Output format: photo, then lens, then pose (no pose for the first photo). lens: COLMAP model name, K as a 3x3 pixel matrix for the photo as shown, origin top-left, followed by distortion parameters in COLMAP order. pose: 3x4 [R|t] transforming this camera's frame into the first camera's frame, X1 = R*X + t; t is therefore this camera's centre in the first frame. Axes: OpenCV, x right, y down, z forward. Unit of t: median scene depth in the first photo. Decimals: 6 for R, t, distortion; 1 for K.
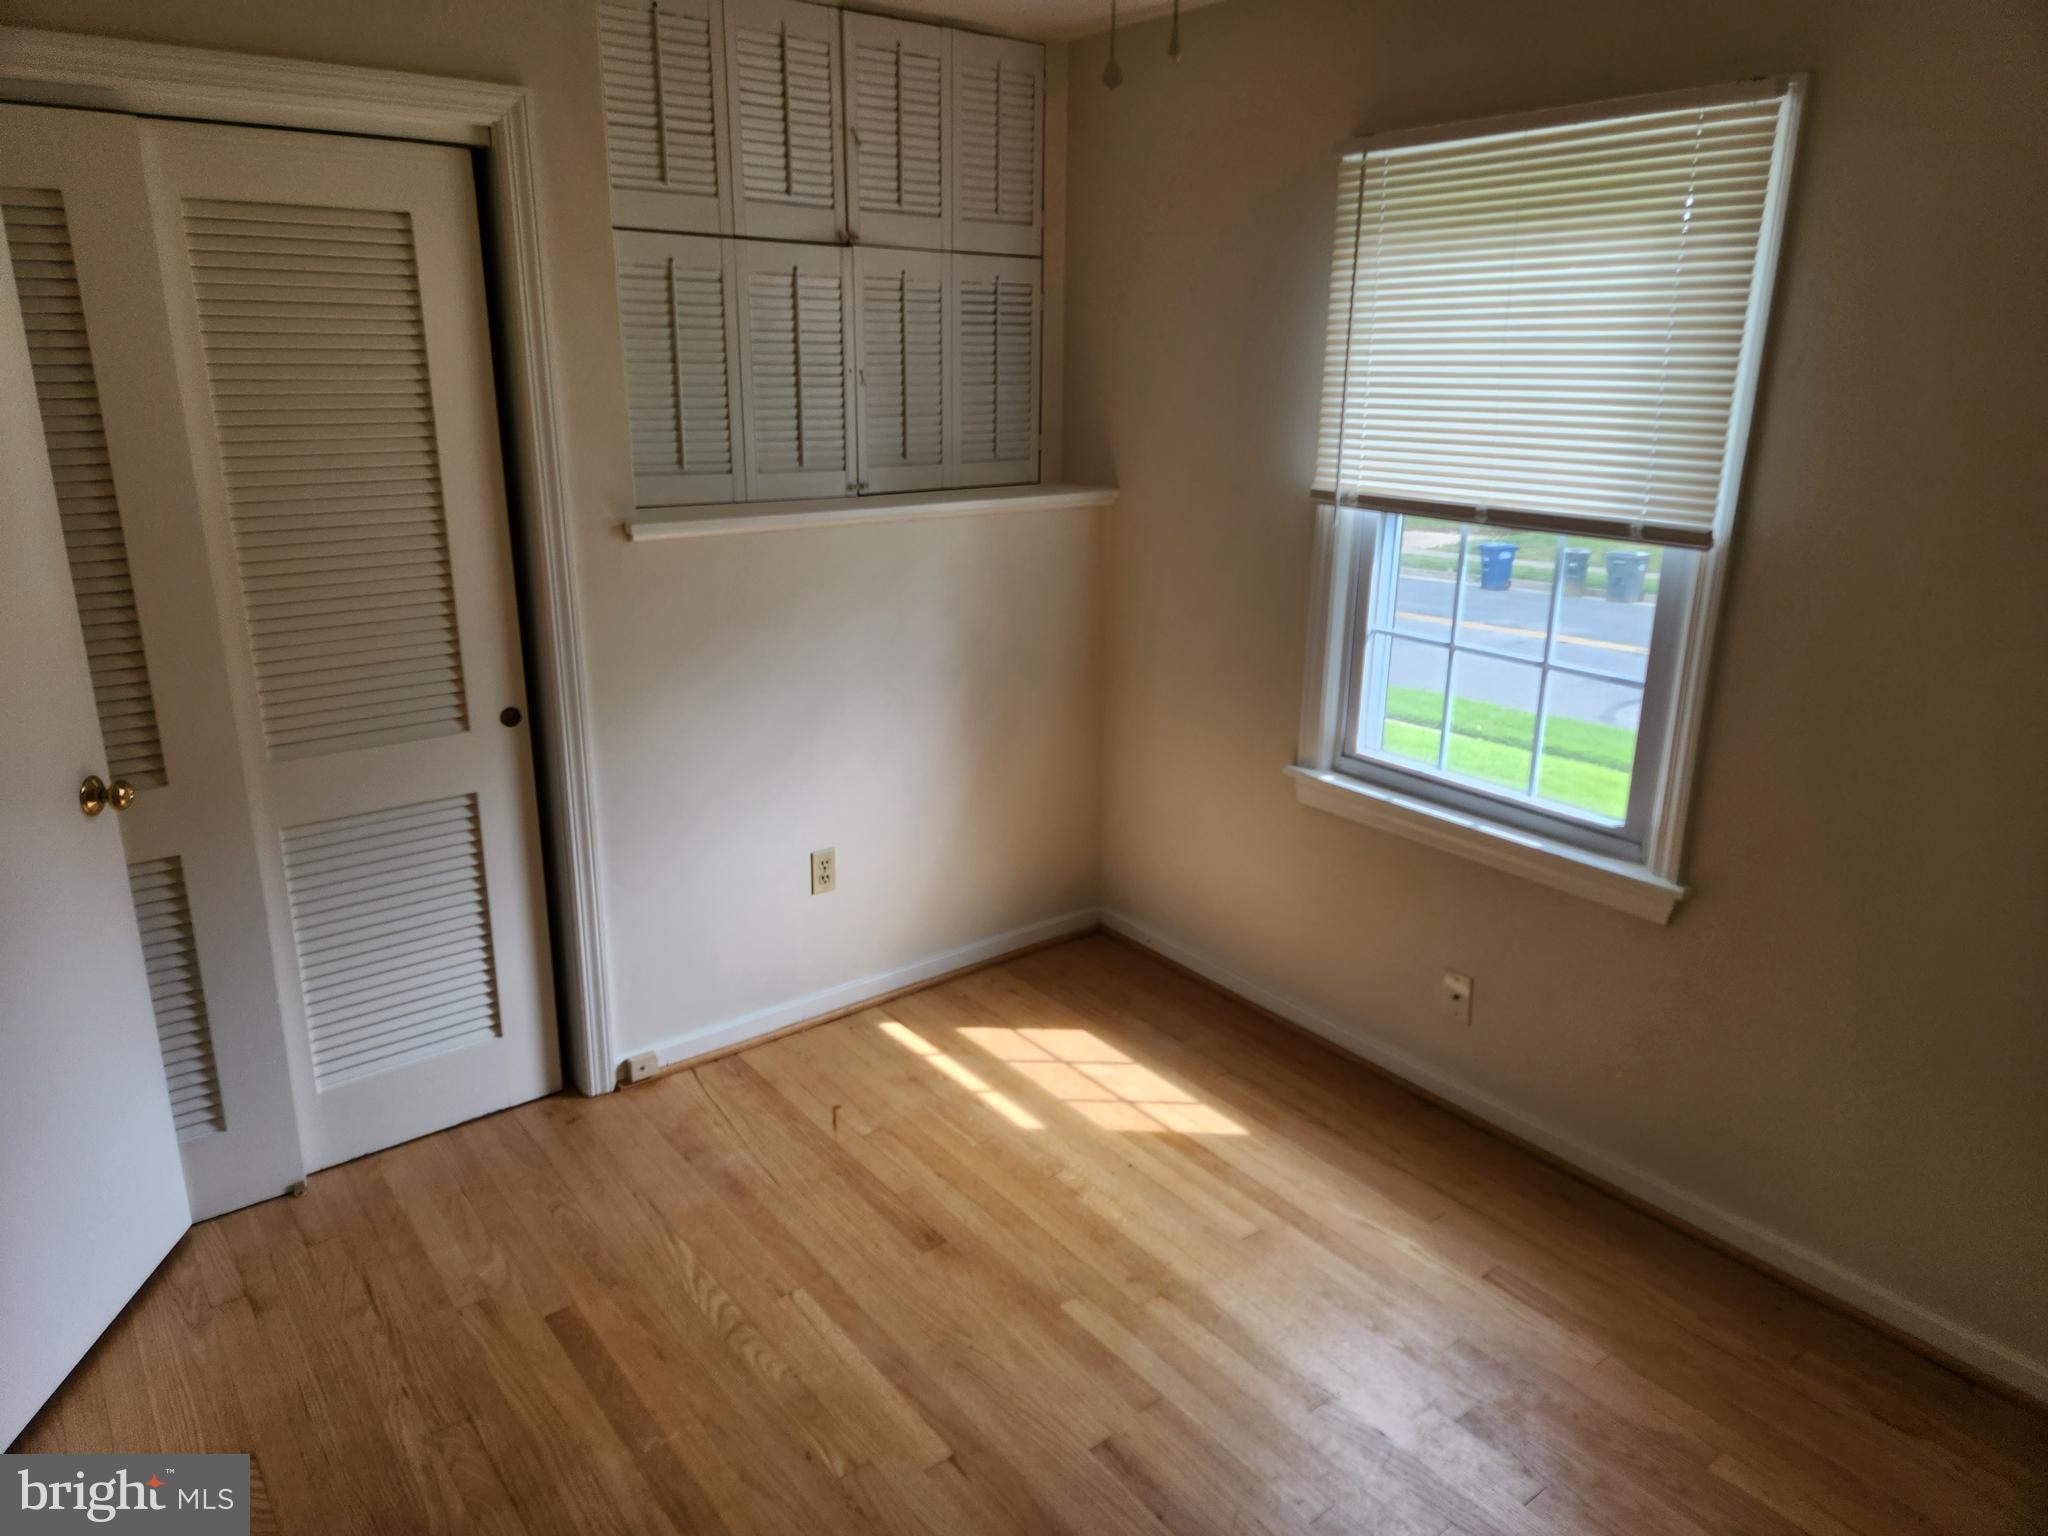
lens RADIAL K [[1324.3, 0, 998.0], [0, 1324.3, 742.9], [0, 0, 1]] dist [0.041254, -0.003089]
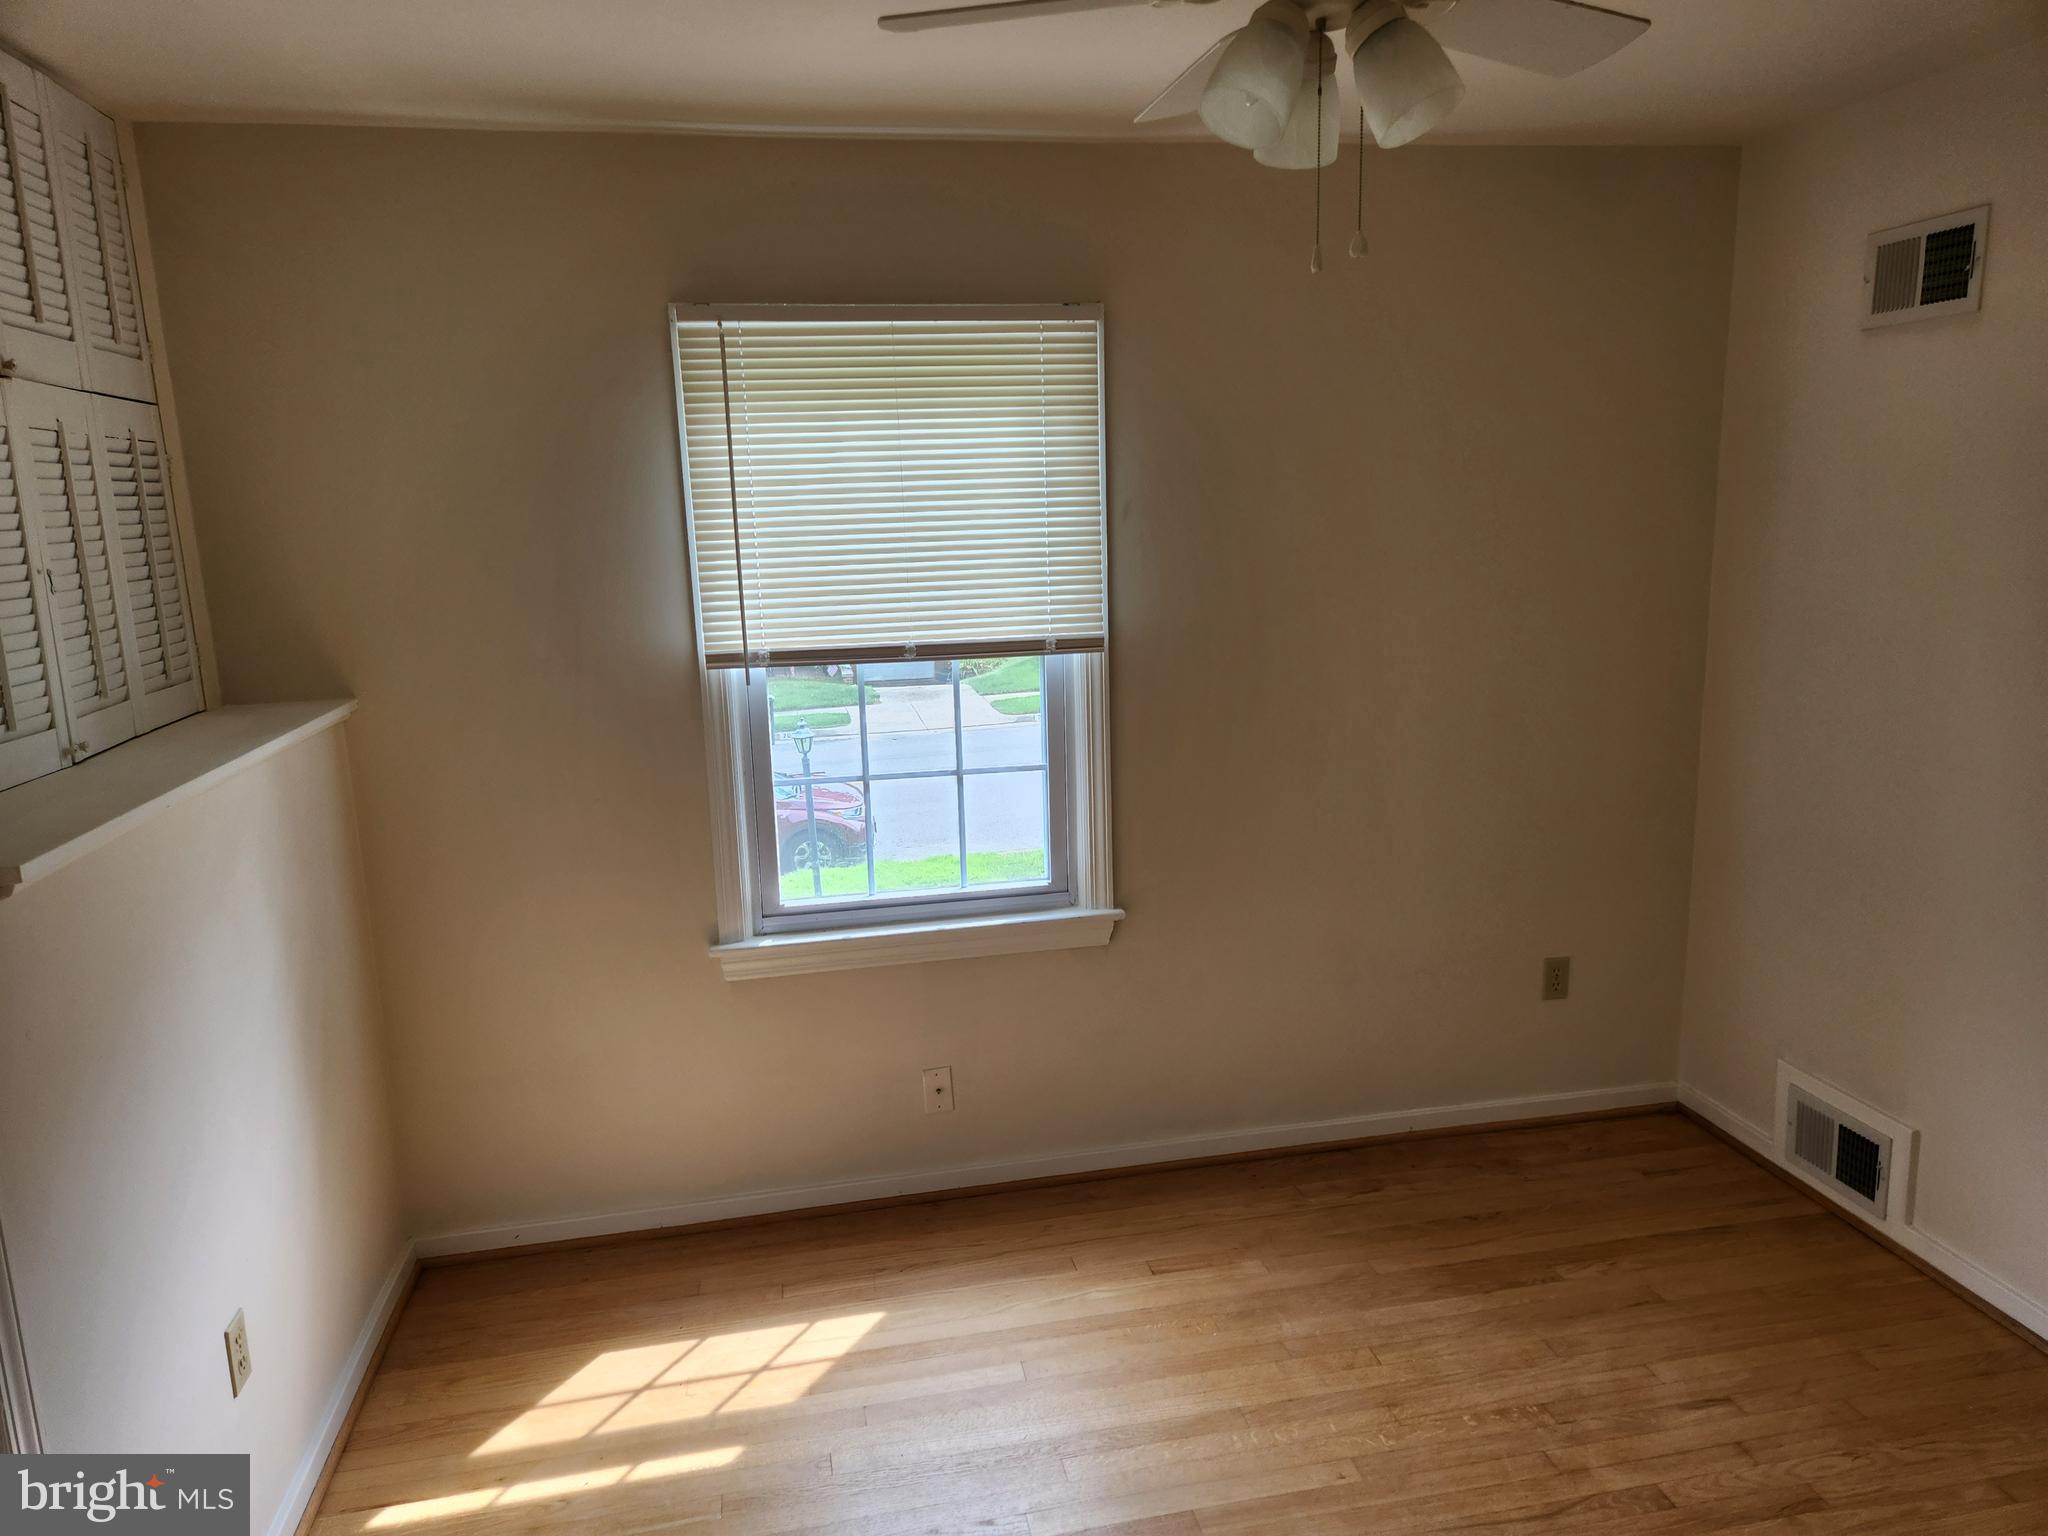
lens RADIAL K [[1382.5, 0, 1024.0], [0, 1382.5, 768.0], [0, 0, 1]] dist [0.053119, -0.001122]
pose [[0.443353, -0.196695, 0.874500, -0.552934], [0.290261, 0.954561, 0.067547, -0.114466], [-0.848049, 0.223886, 0.480300, 0.345749]]
